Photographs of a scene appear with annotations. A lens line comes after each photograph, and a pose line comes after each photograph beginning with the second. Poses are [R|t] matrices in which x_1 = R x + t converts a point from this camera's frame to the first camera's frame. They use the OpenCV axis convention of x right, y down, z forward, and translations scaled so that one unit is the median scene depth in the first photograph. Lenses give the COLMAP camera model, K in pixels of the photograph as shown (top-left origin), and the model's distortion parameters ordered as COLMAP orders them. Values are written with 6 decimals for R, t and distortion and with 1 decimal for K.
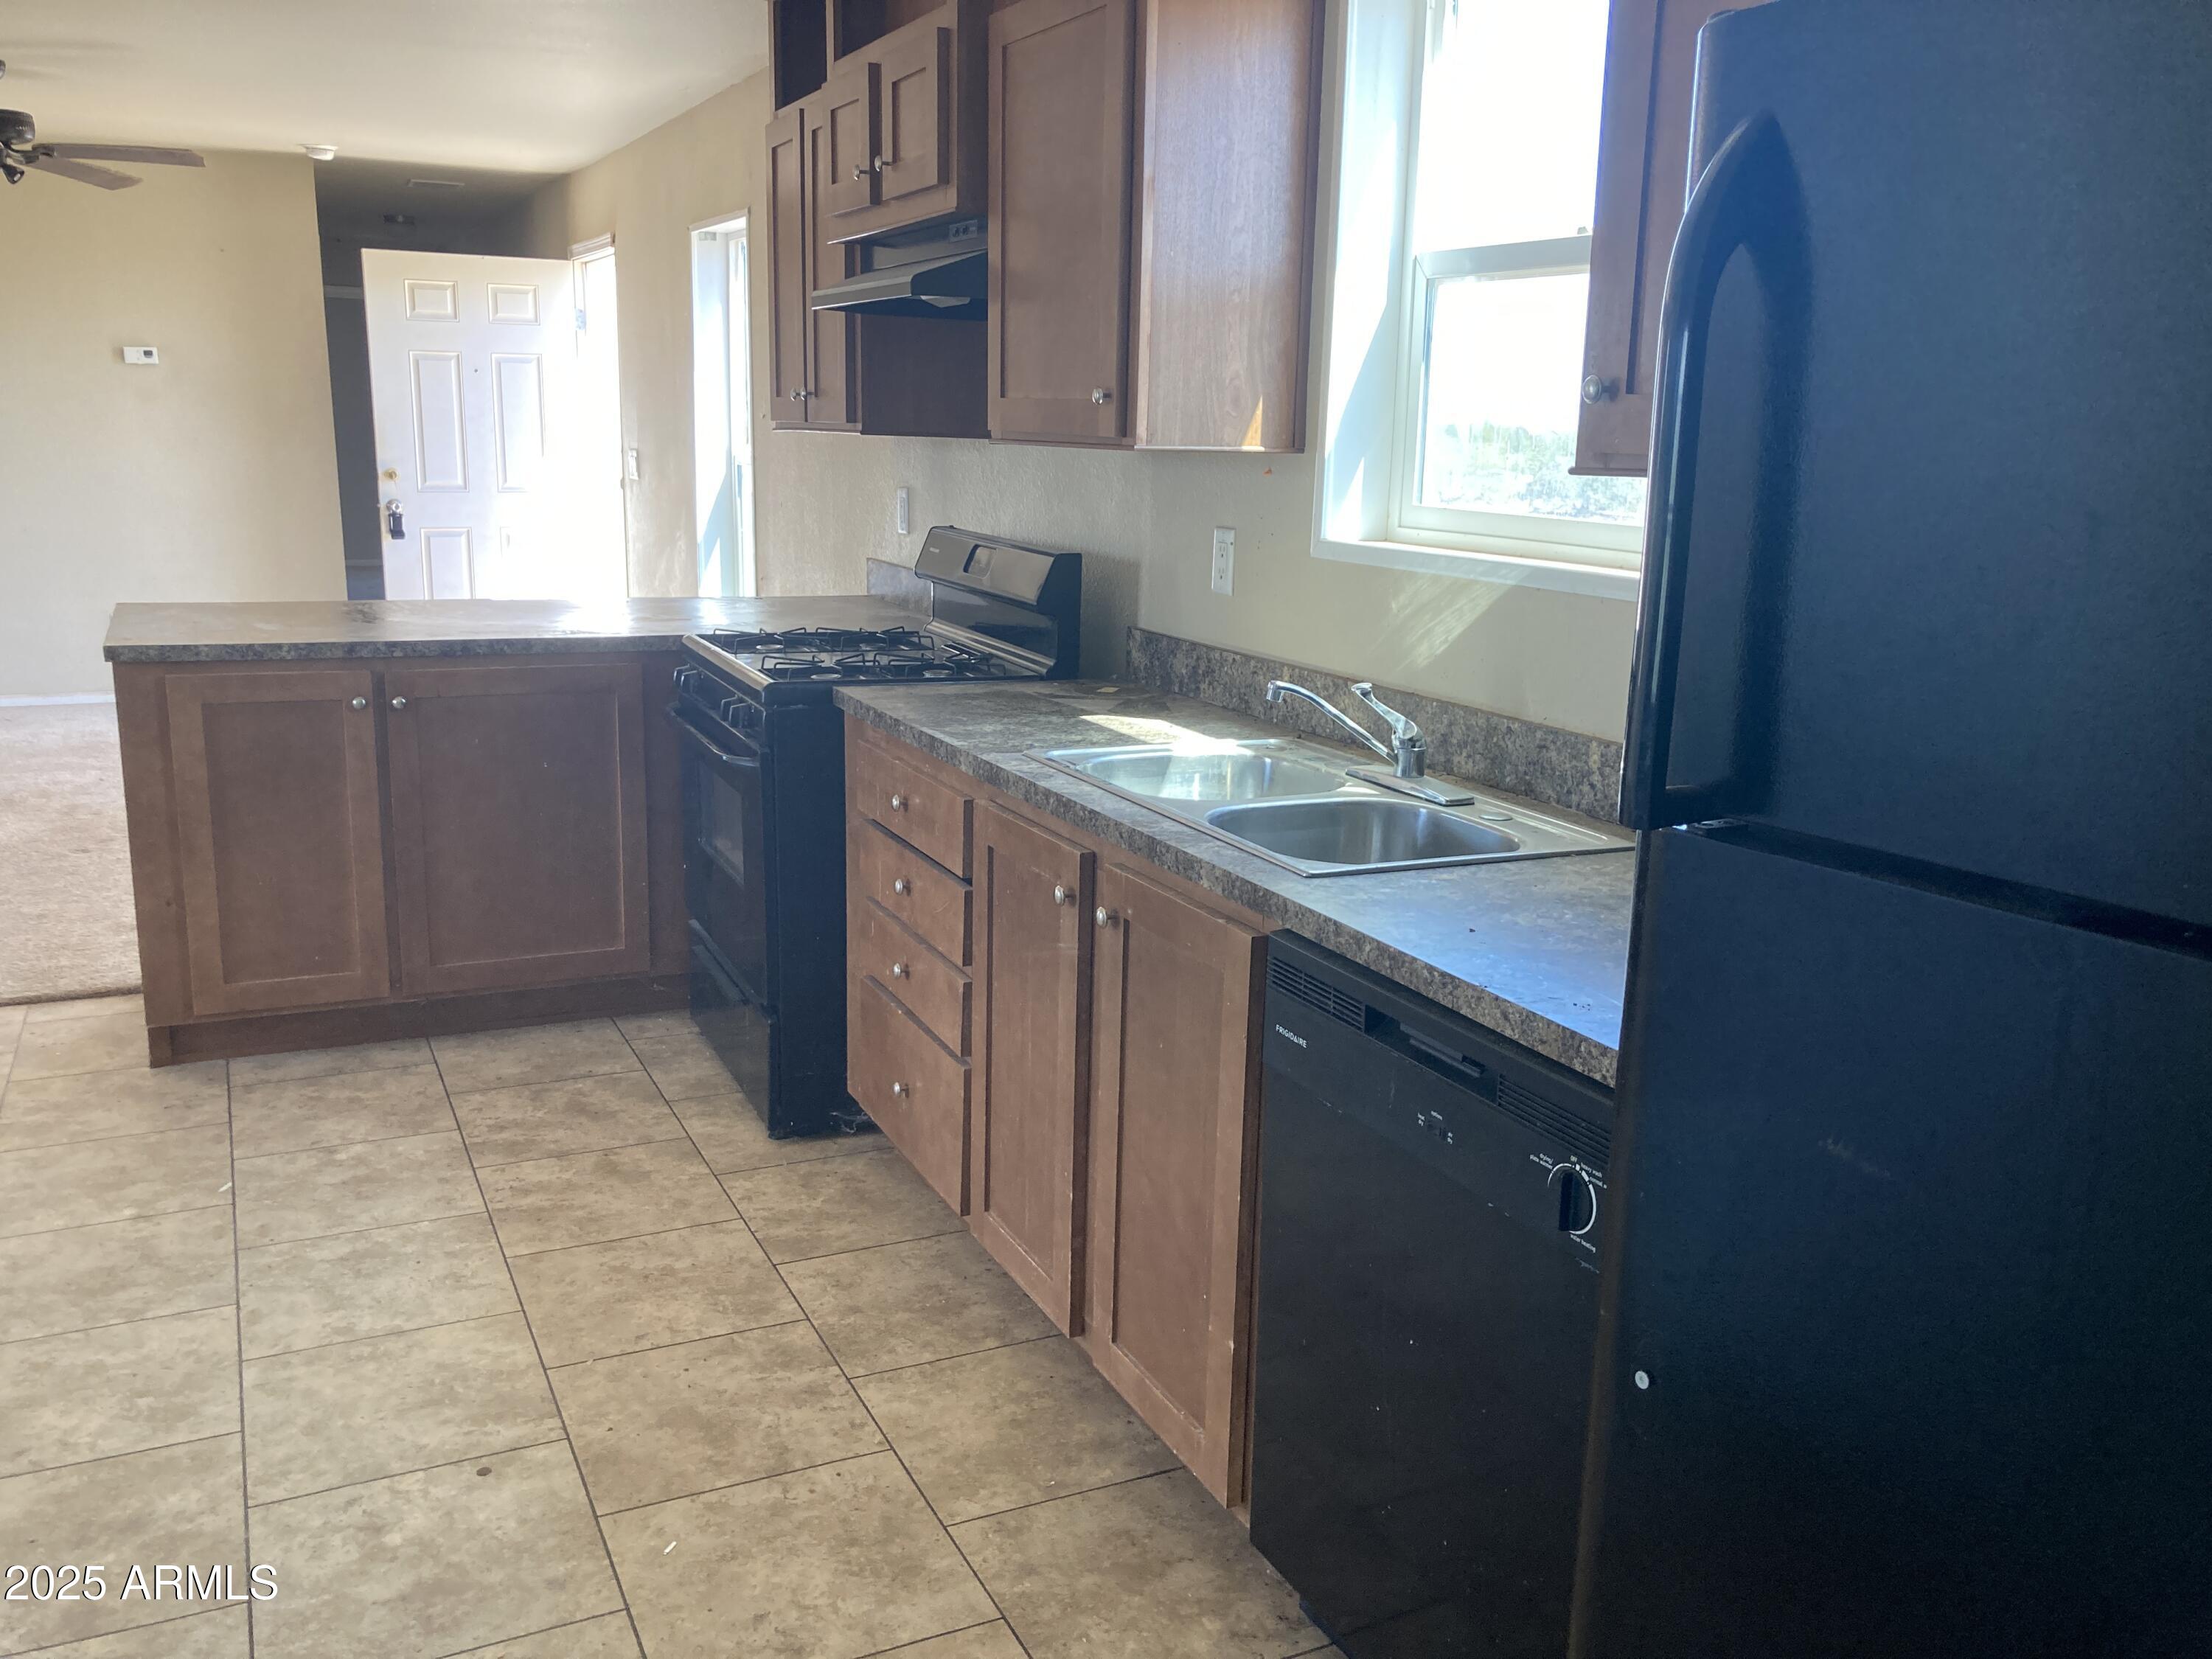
lens RADIAL K [[1797.9, 0, 1124.7], [0, 1797.9, 847.9], [0, 0, 1]] dist [0.019172, -0.024095]
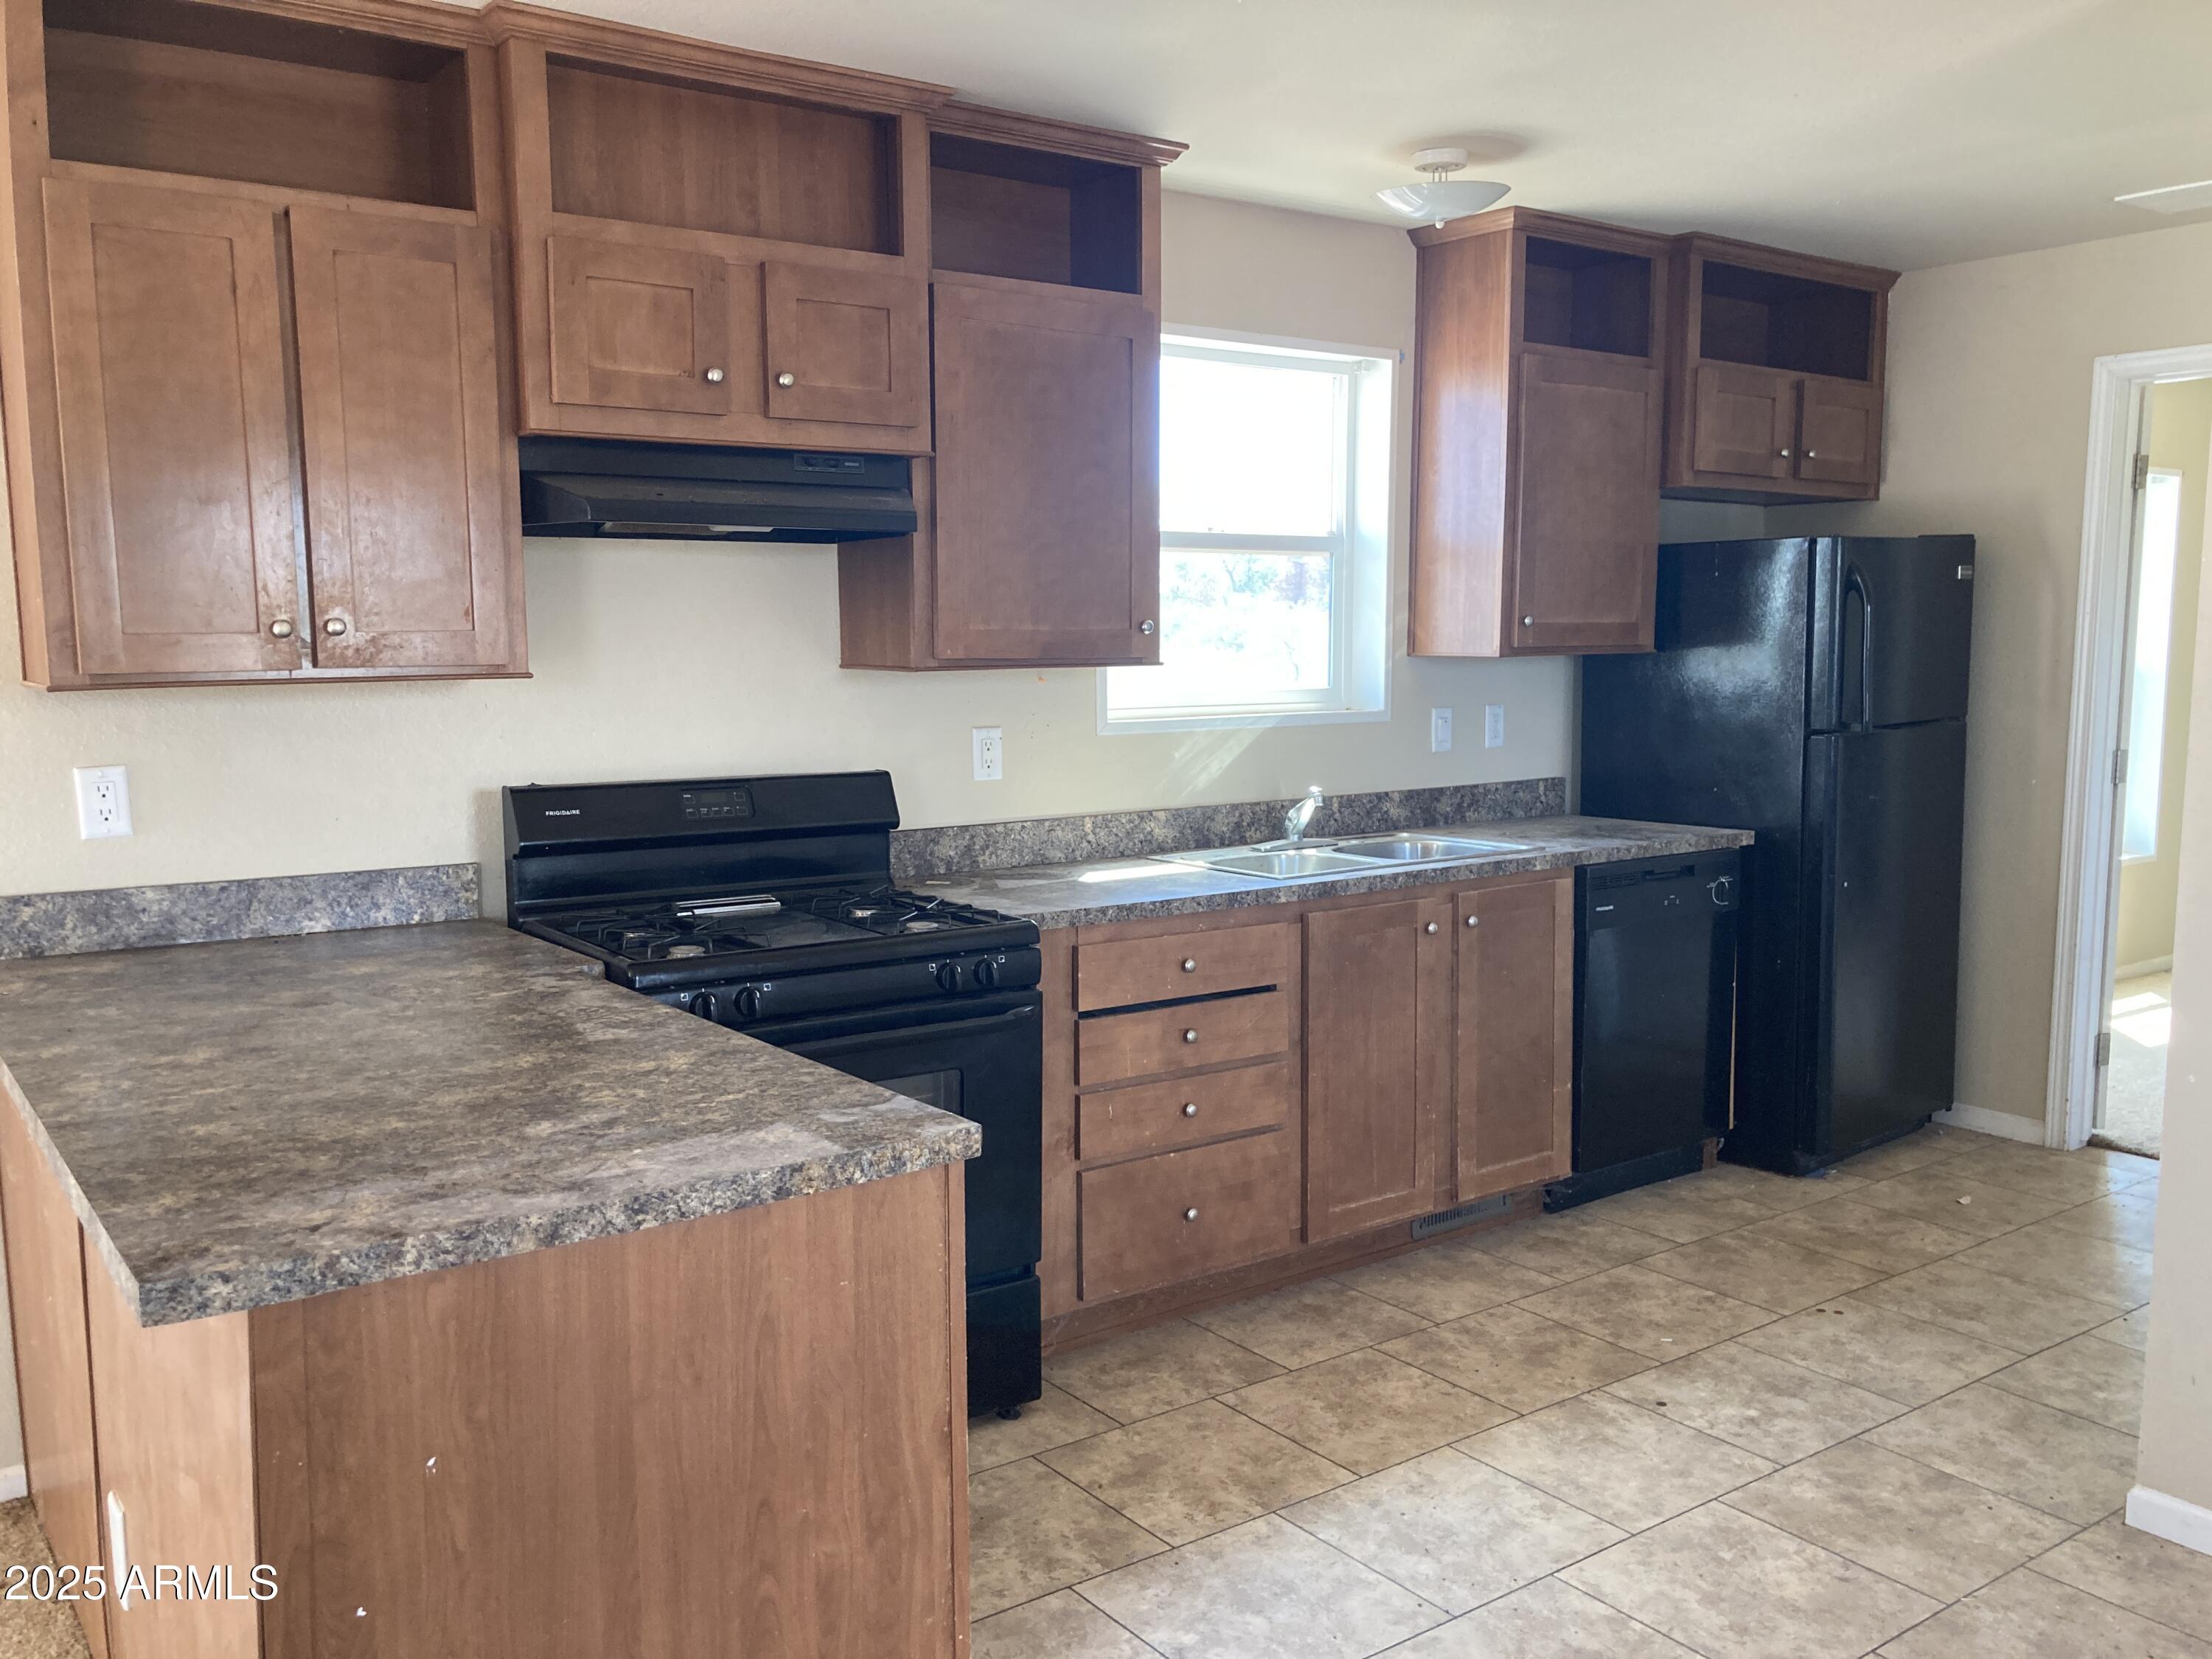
lens RADIAL K [[1797.9, 0, 1118.6], [0, 1797.9, 813.0], [0, 0, 1]] dist [0.019172, -0.024095]
pose [[-0.159673, -0.136775, 0.977649, -1.351384], [0.220526, 0.960385, 0.170377, -0.359528], [-0.962223, 0.242801, -0.123185, 1.246044]]
